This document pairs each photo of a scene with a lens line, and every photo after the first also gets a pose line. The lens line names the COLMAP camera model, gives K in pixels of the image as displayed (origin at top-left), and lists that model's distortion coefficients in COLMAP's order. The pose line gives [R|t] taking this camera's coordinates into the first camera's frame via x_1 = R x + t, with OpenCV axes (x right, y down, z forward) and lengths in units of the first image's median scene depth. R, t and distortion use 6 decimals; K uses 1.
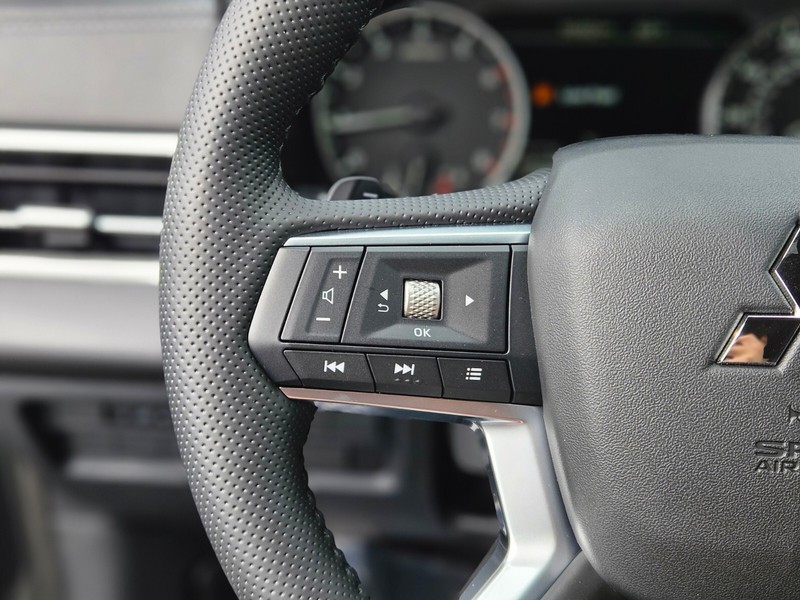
lens RADIAL K [[1105.4, 0, 400.4], [0, 1105.4, 299.9], [0, 0, 1]] dist [0.009567, 0.009686]
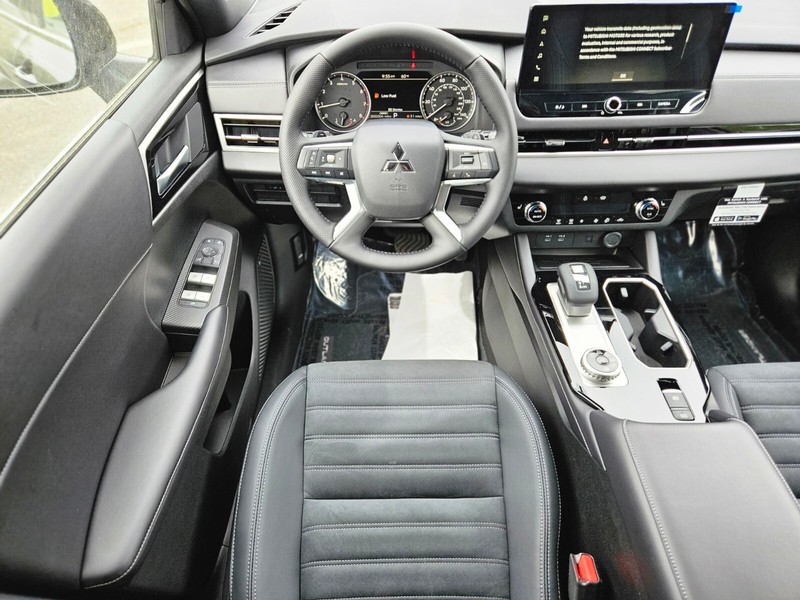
lens RADIAL K [[535.5, 0, 400.8], [0, 535.5, 303.5], [0, 0, 1]] dist [0.098887, -0.077173]
pose [[0.999634, -0.023104, 0.014039, 0.292005], [0.018133, 0.958156, 0.285673, -0.066960], [-0.020052, -0.285314, 0.958224, -1.598866]]
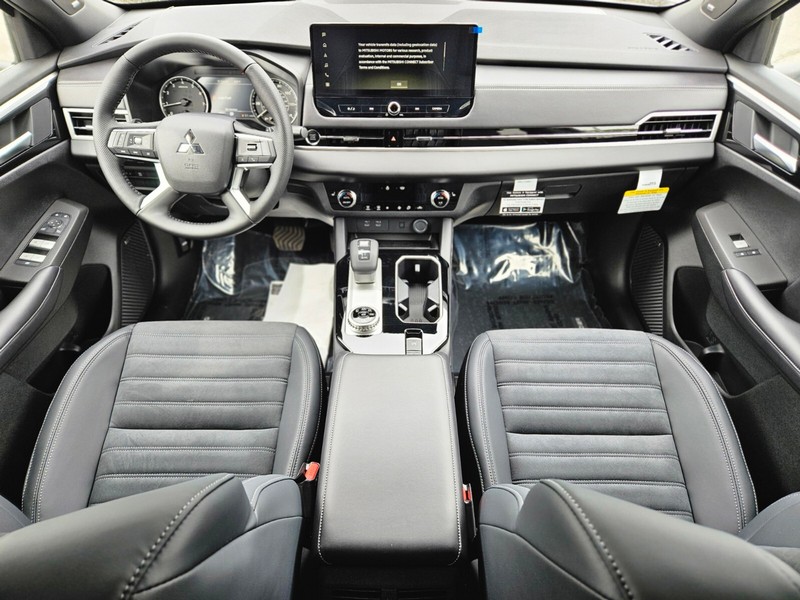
lens RADIAL K [[534.9, 0, 397.6], [0, 534.9, 307.6], [0, 0, 1]] dist [0.094317, -0.073894]
pose [[0.999993, -0.003421, -0.001625, 1.464291], [0.003717, 0.968685, 0.248264, 0.141411], [0.000725, -0.248269, 0.968691, -2.183919]]
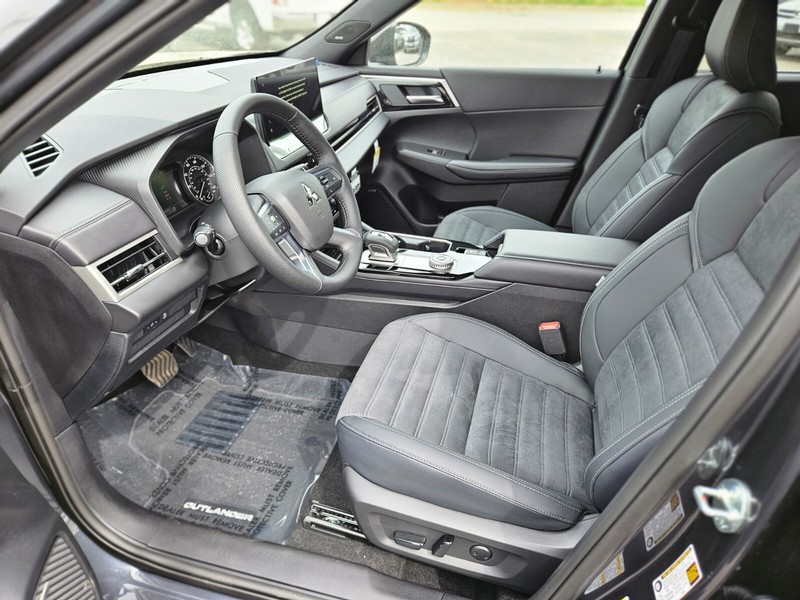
lens RADIAL K [[538.9, 0, 398.4], [0, 538.9, 306.2], [0, 0, 1]] dist [0.072991, -0.067966]
pose [[0.249771, -0.502992, 0.827414, -2.229447], [0.431062, 0.822914, 0.370132, -0.365708], [-0.867064, 0.264219, 0.422361, -0.548532]]
